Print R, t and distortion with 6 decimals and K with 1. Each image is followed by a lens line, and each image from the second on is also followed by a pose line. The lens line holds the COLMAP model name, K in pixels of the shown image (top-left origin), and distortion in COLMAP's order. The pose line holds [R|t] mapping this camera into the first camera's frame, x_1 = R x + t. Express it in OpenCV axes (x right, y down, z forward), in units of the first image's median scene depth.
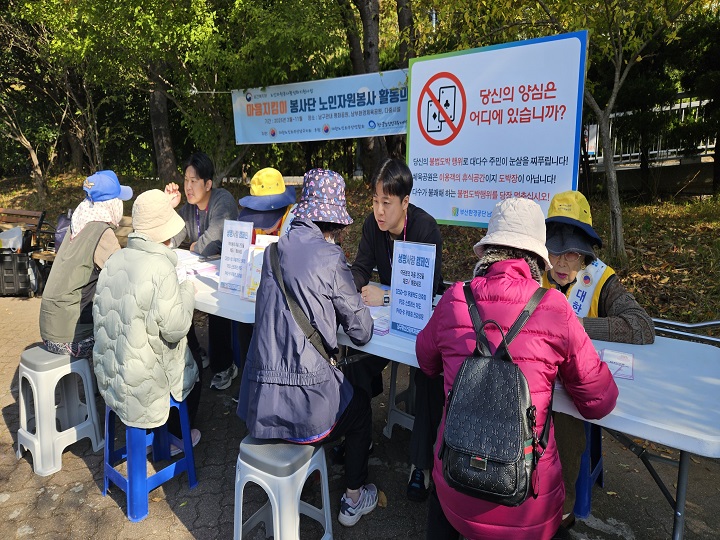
lens RADIAL K [[472.1, 0, 349.7], [0, 472.1, 253.5], [0, 0, 1]] dist [0.049986, -0.002980]
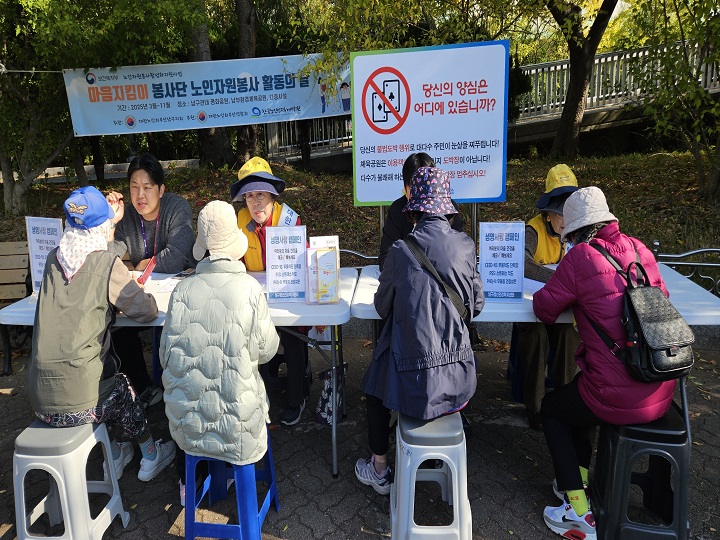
lens RADIAL K [[472.1, 0, 349.7], [0, 472.1, 253.5], [0, 0, 1]] dist [0.049986, -0.002980]
pose [[0.859381, -0.165820, 0.483702, -0.474581], [0.142549, 0.986148, 0.084803, -0.060917], [-0.491063, -0.003926, 0.871115, 0.083151]]
